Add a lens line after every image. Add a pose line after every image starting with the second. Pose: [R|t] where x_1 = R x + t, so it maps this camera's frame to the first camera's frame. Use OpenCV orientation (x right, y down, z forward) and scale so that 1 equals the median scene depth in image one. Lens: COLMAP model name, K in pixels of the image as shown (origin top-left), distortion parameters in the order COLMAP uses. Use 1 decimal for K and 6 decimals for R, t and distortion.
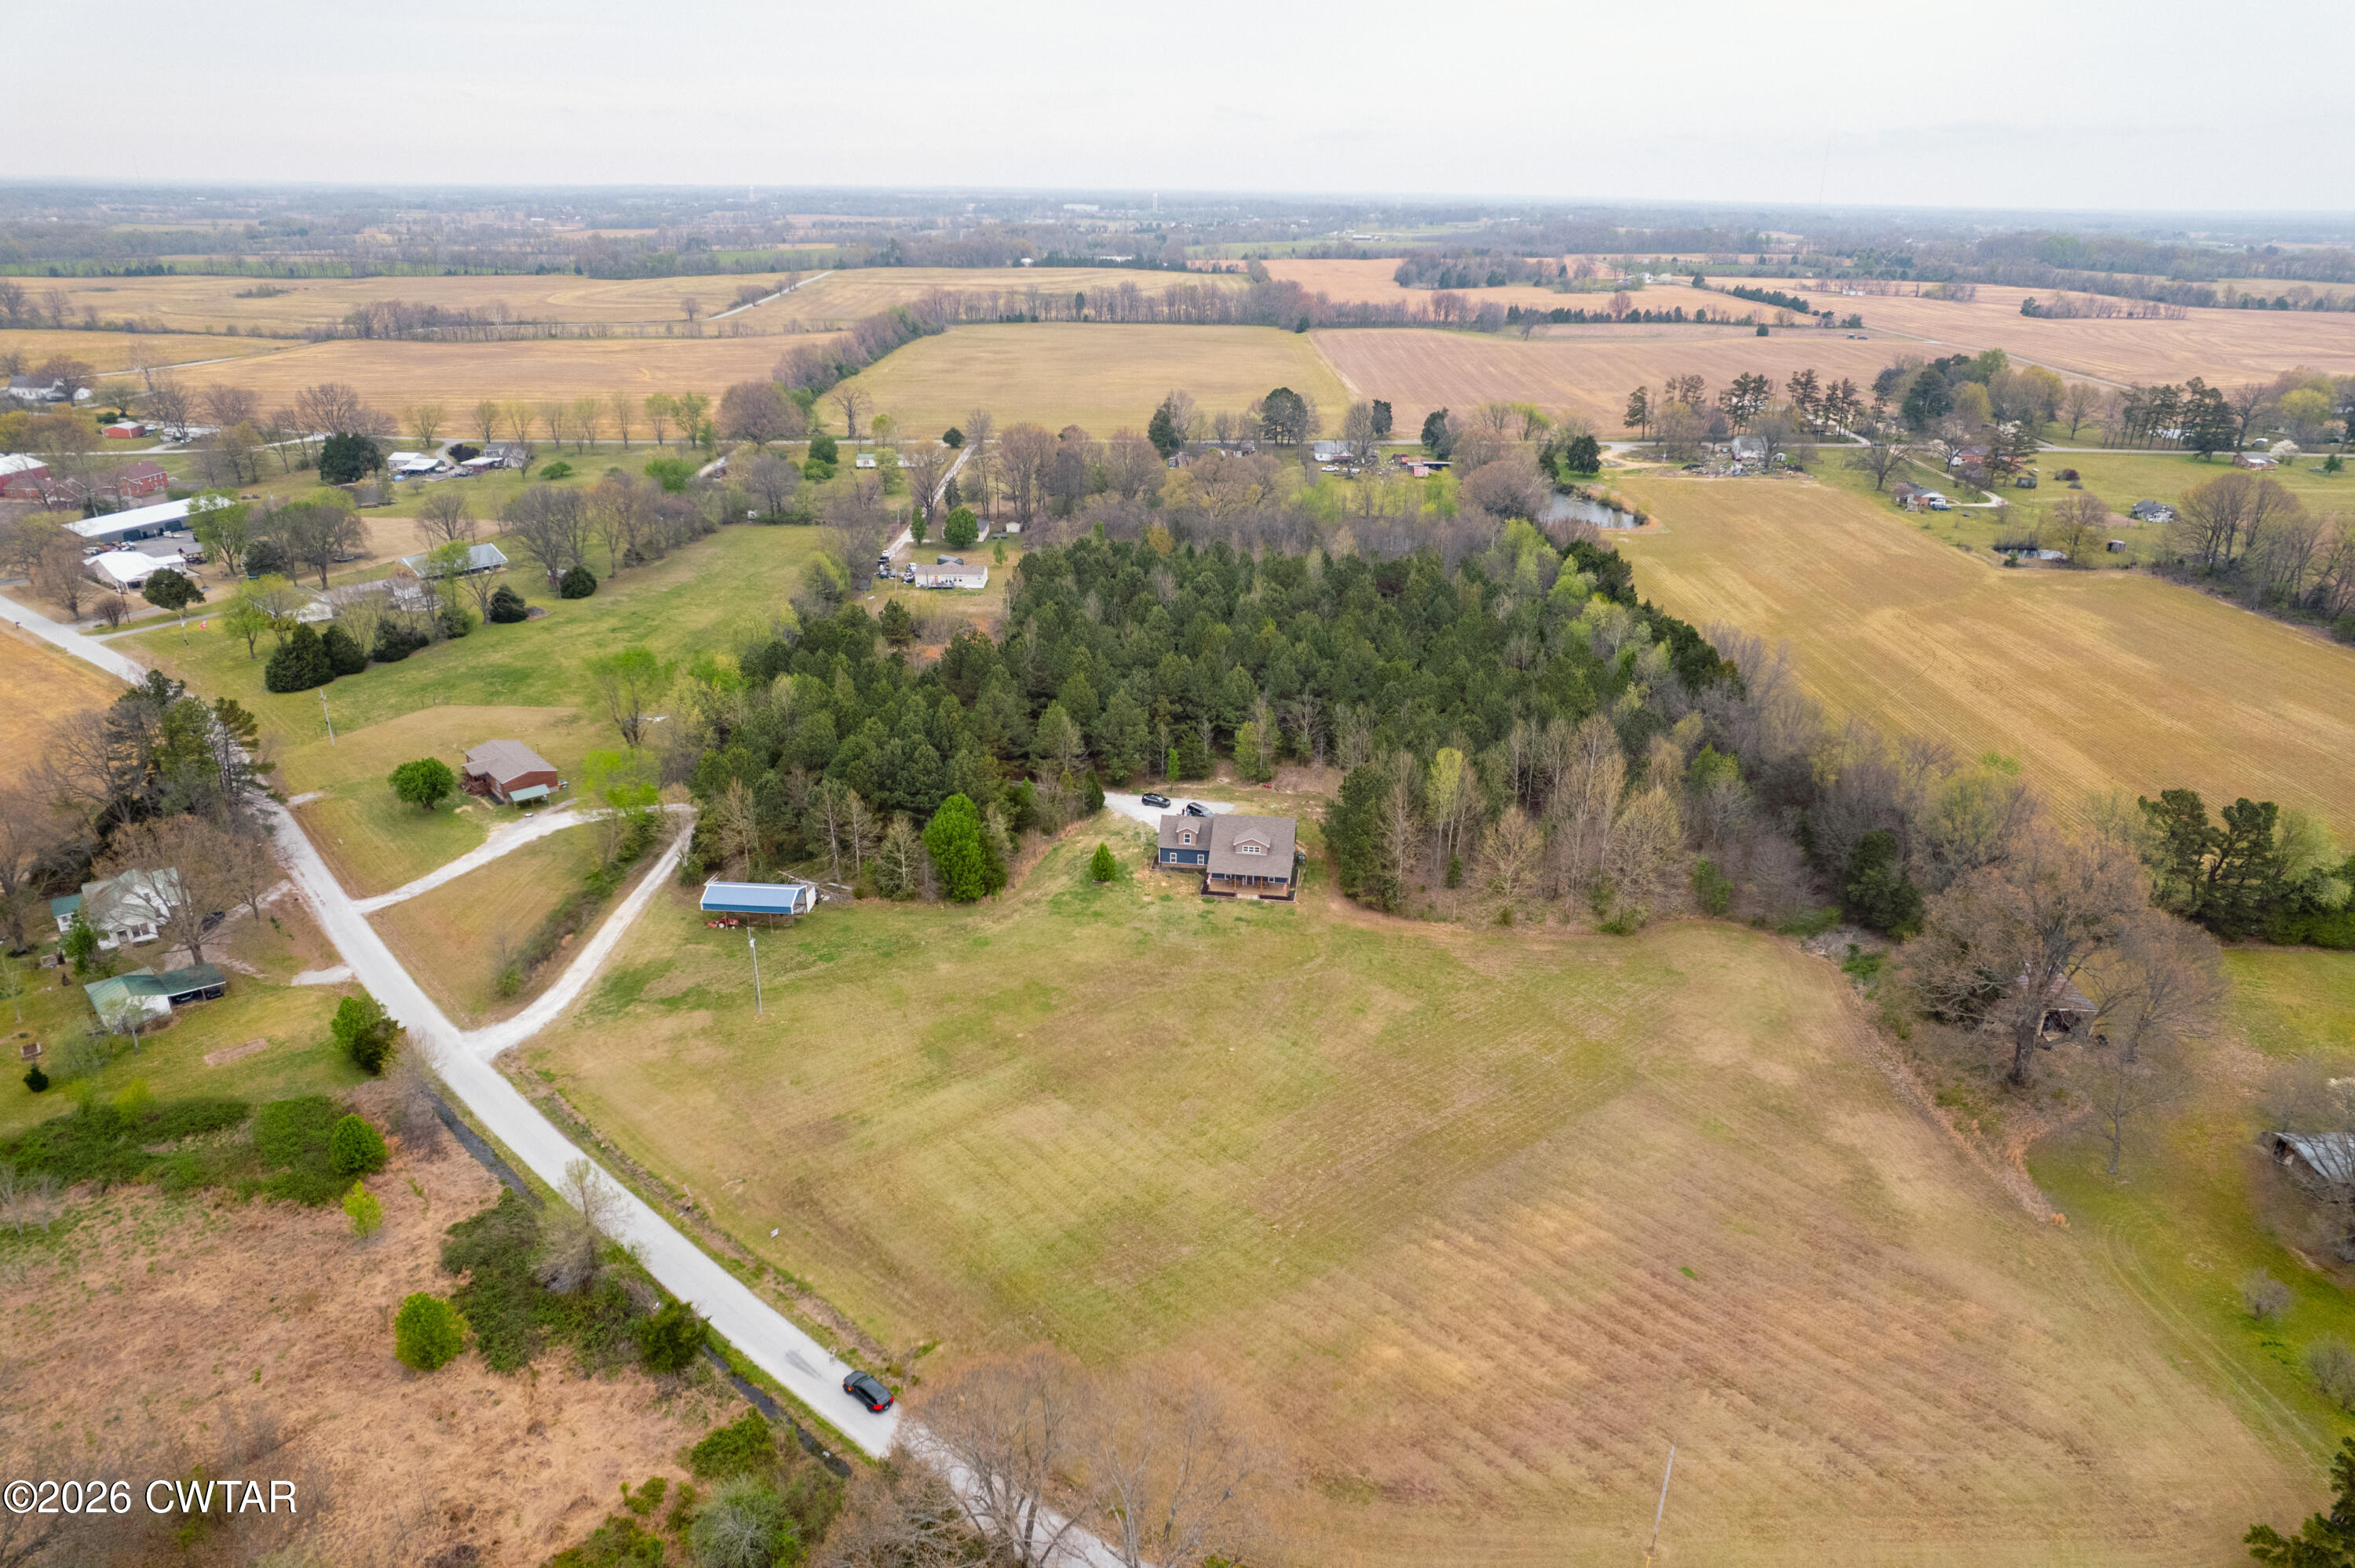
lens RADIAL K [[1505.5, 0, 1185.8], [0, 1505.5, 785.0], [0, 0, 1]] dist [-0.072043, 0.068404]
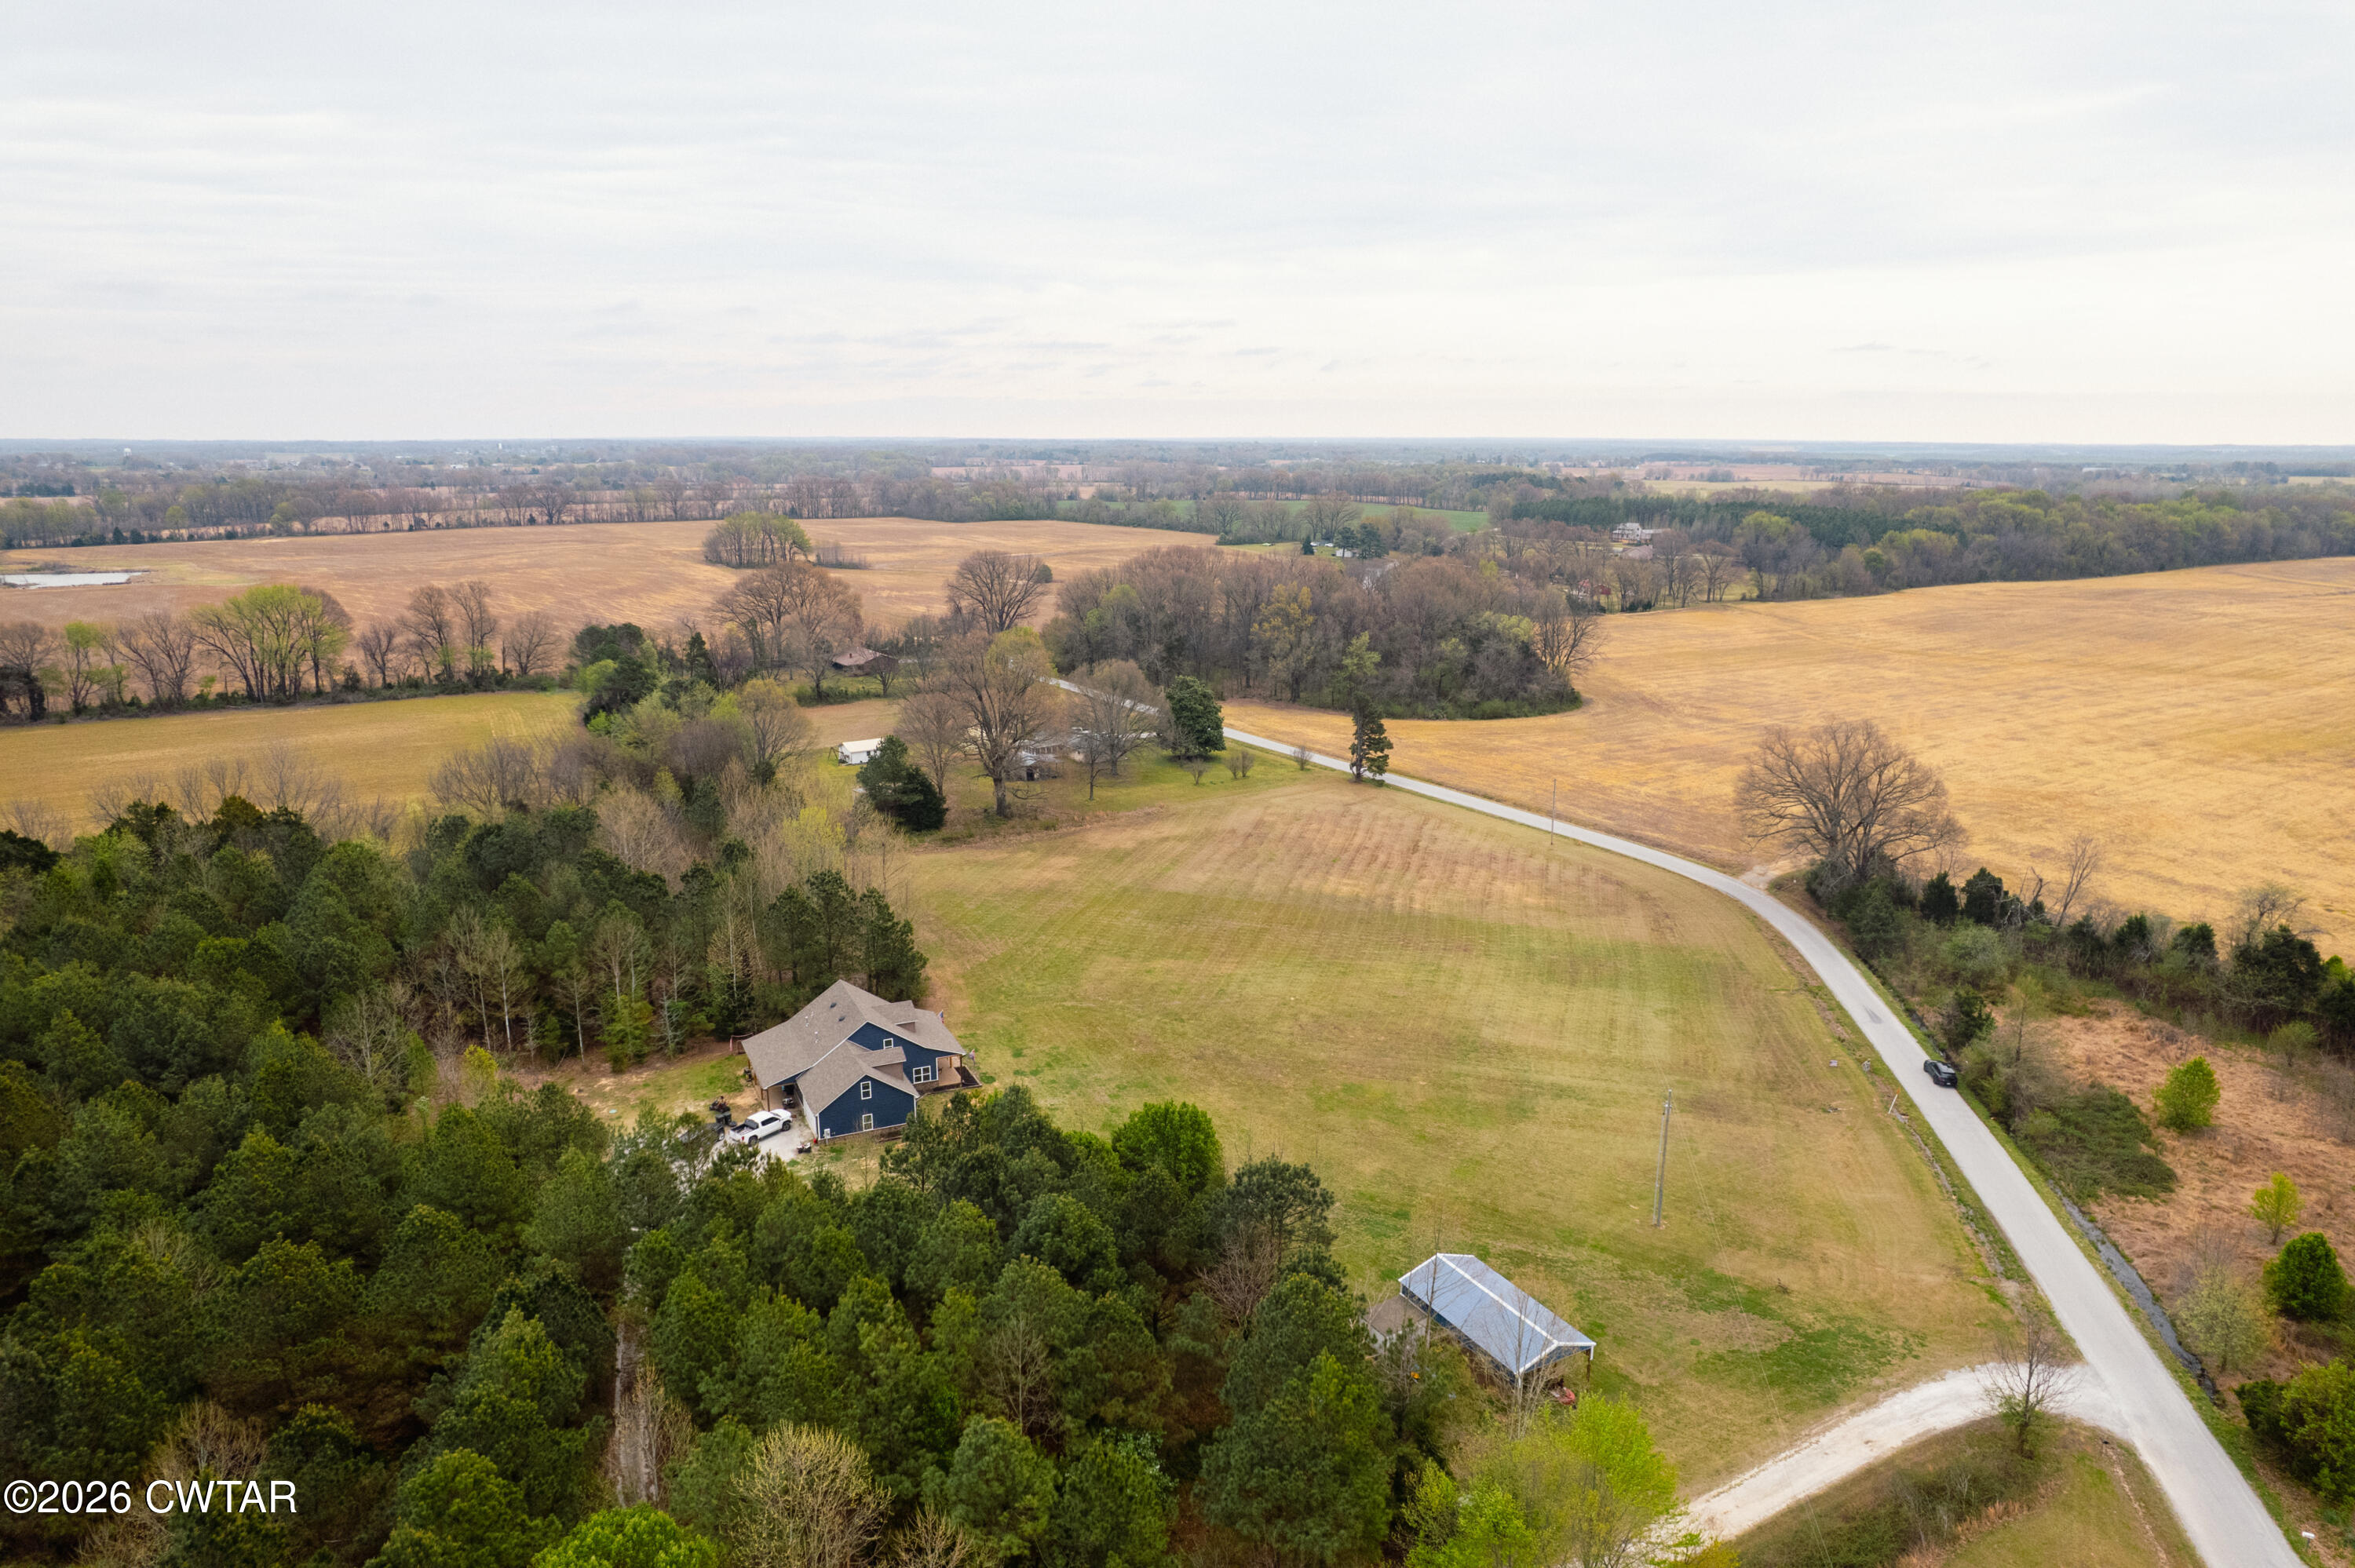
lens RADIAL K [[1505.5, 0, 1185.8], [0, 1505.5, 785.0], [0, 0, 1]] dist [-0.072043, 0.068404]
pose [[-0.532825, -0.207976, 0.820270, -0.609932], [0.307960, 0.855205, 0.416876, -0.319253], [-0.788199, 0.474732, -0.391626, 1.200160]]
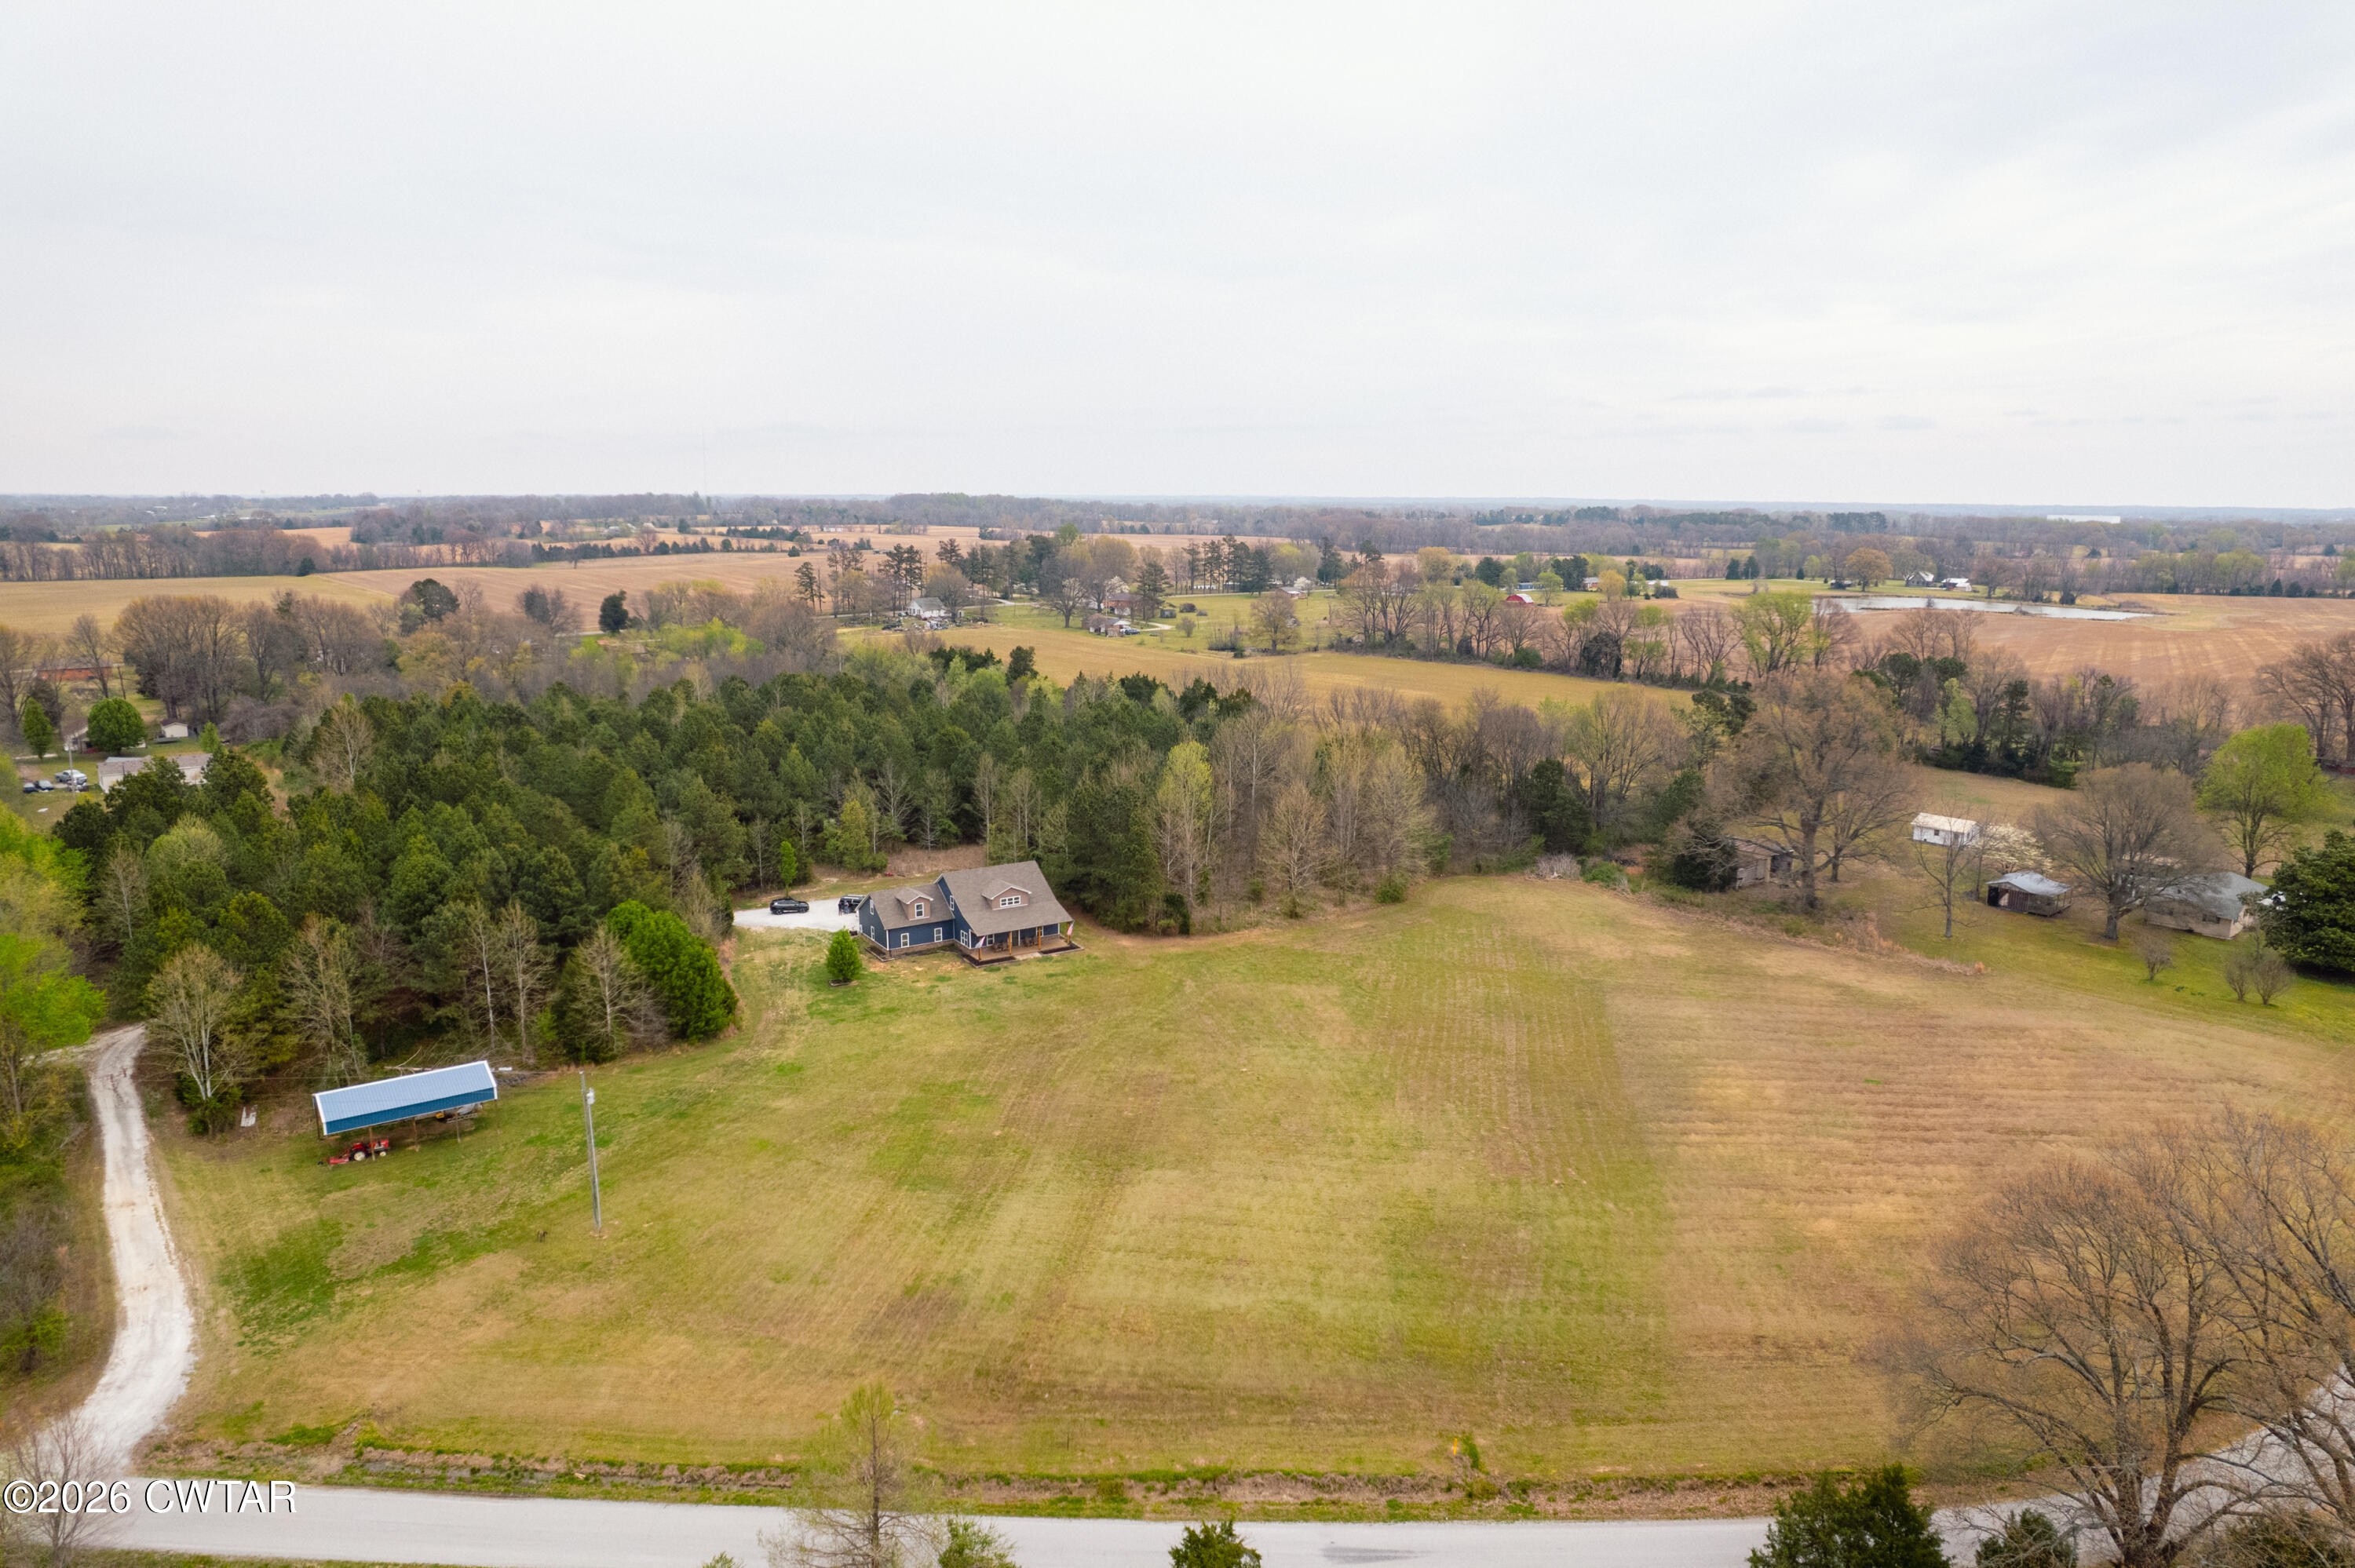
lens RADIAL K [[1505.5, 0, 1185.8], [0, 1505.5, 785.0], [0, 0, 1]] dist [-0.072043, 0.068404]
pose [[0.765845, -0.130946, 0.629551, -0.407793], [0.243747, 0.965098, -0.095776, 0.088305], [-0.595037, 0.226800, 0.771033, 0.337037]]
